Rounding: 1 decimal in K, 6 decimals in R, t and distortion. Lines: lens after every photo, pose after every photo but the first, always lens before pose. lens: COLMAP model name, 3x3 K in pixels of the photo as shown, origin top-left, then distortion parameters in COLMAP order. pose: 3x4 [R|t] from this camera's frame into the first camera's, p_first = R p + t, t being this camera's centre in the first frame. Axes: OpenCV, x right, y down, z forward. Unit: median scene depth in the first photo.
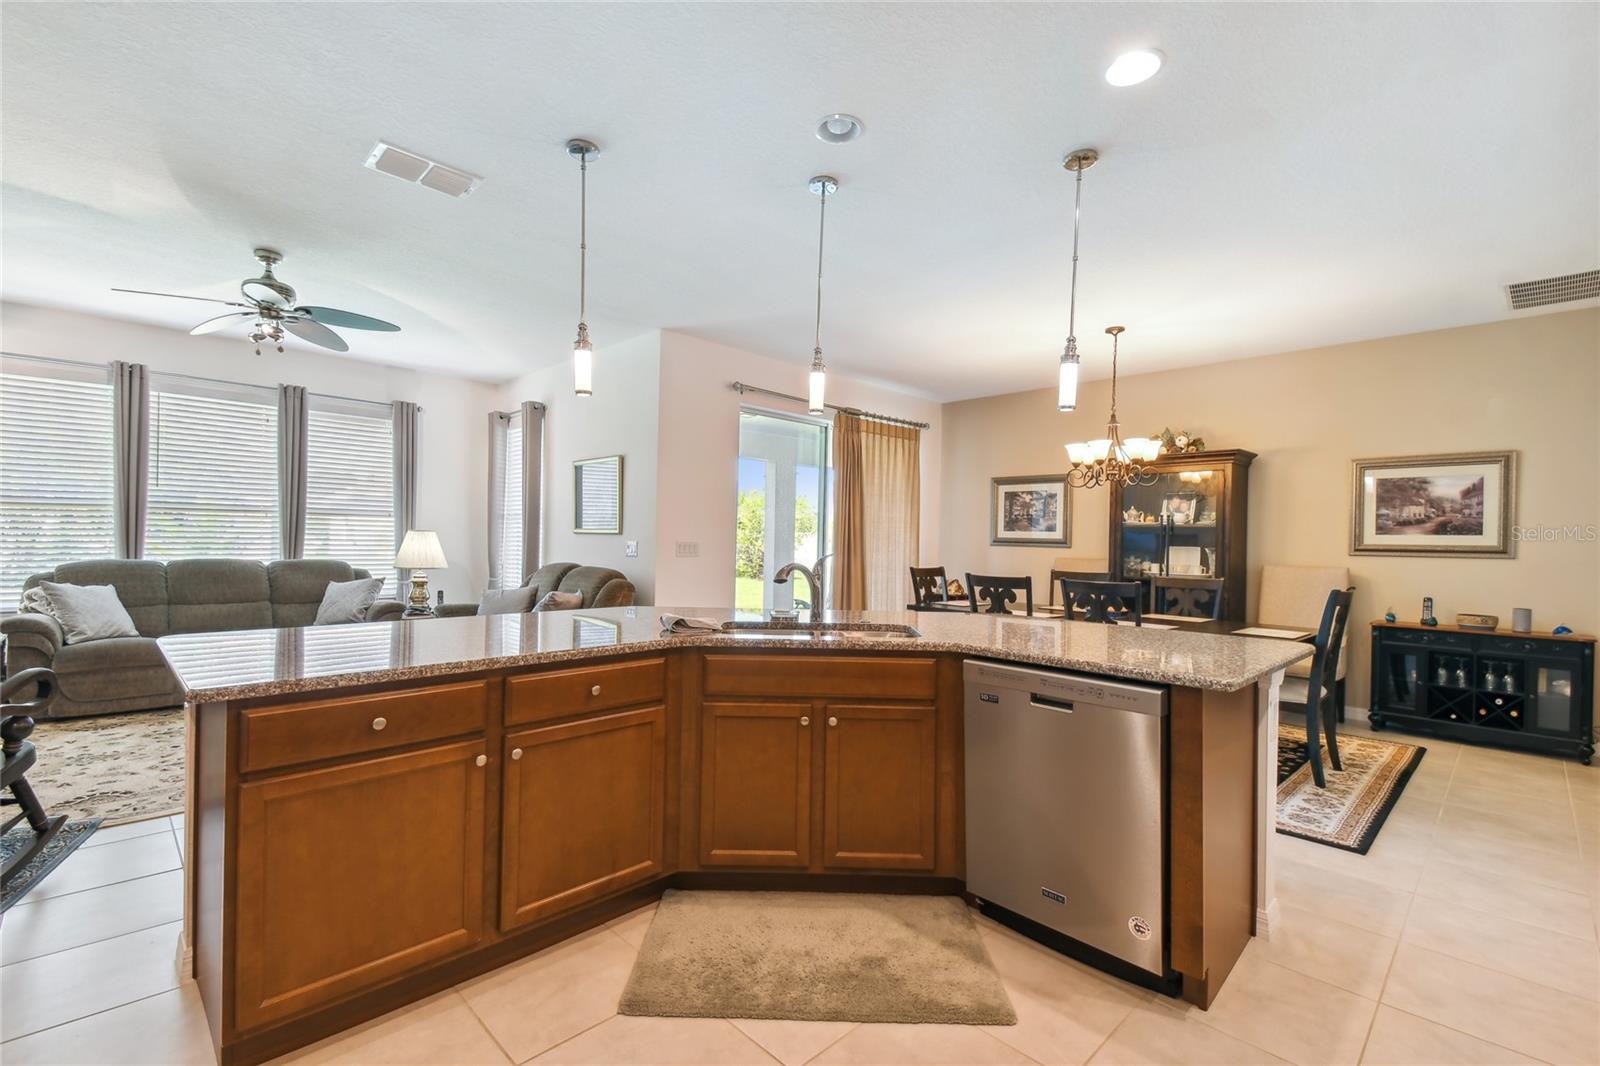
lens RADIAL K [[701.9, 0, 795.9], [0, 701.9, 524.1], [0, 0, 1]] dist [0.050454, -0.027384]
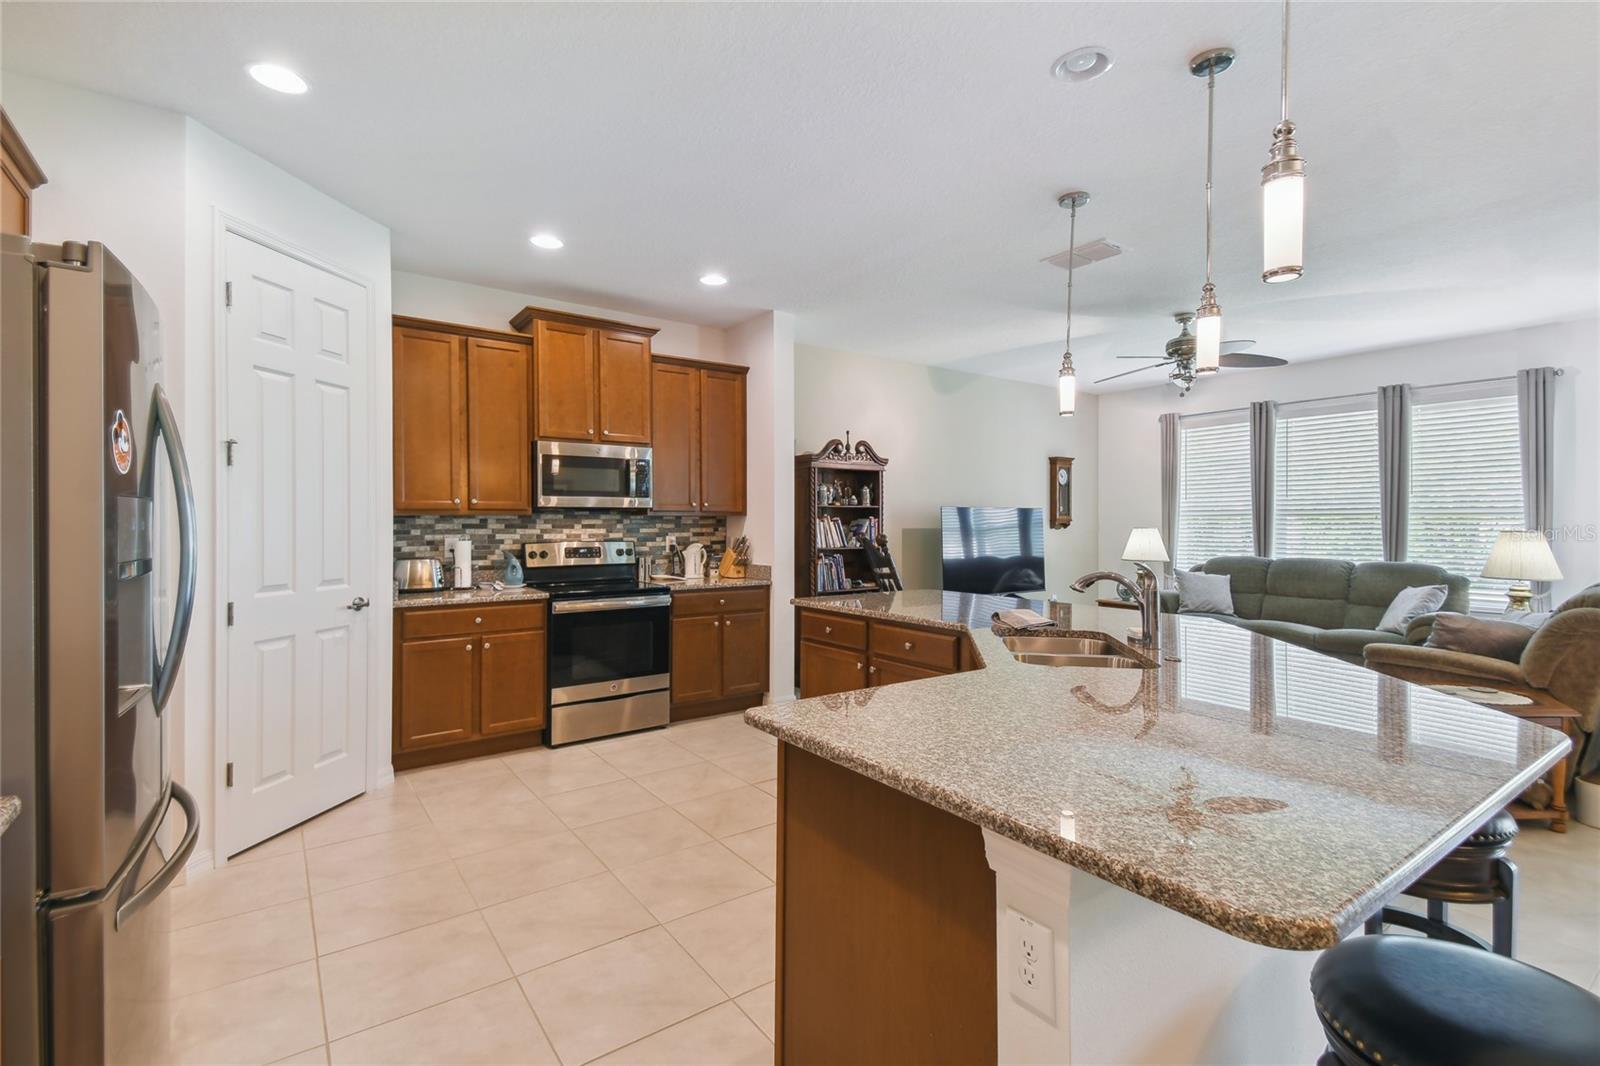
lens RADIAL K [[730.4, 0, 796.9], [0, 730.4, 524.2], [0, 0, 1]] dist [0.058369, -0.032009]
pose [[-0.151324, -0.017819, -0.988324, 0.530512], [0.016112, 0.999660, -0.020491, 0.007297], [0.988353, -0.019025, -0.150985, 0.415141]]
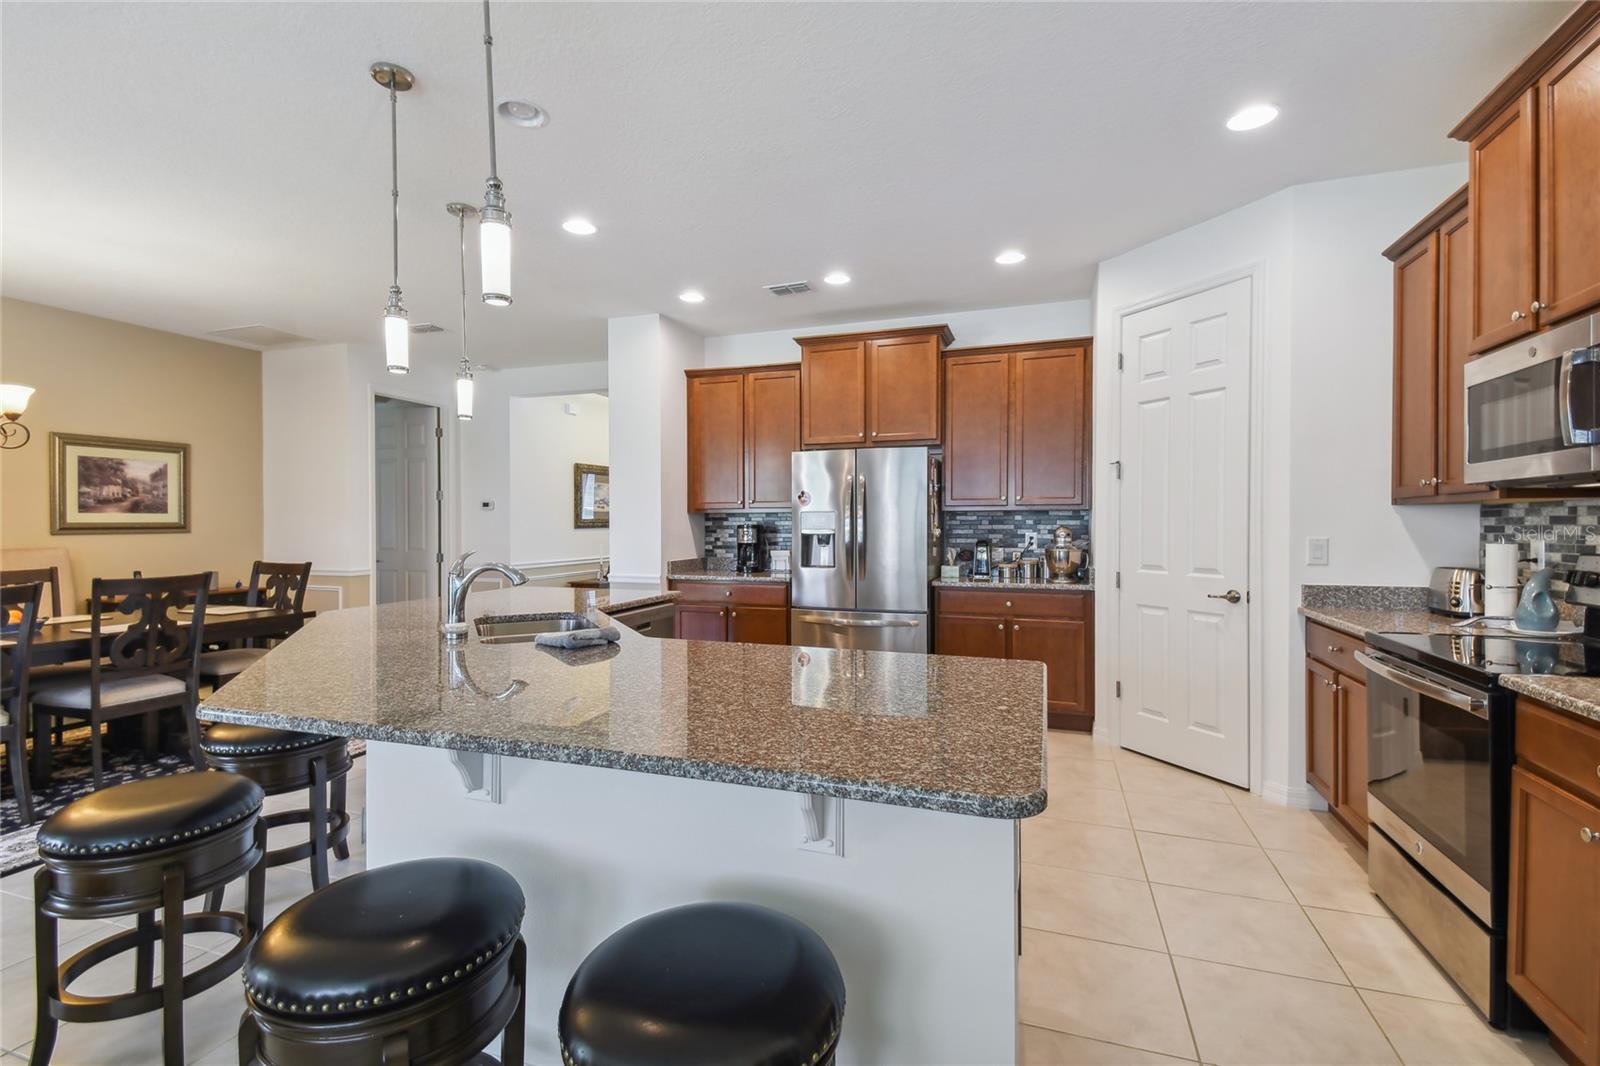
lens RADIAL K [[701.9, 0, 795.9], [0, 701.9, 524.1], [0, 0, 1]] dist [0.050454, -0.027384]
pose [[-0.452628, -0.020403, 0.891466, -0.532208], [-0.025090, 0.999634, 0.010139, -0.004467], [-0.891346, -0.017778, -0.452974, 0.586141]]
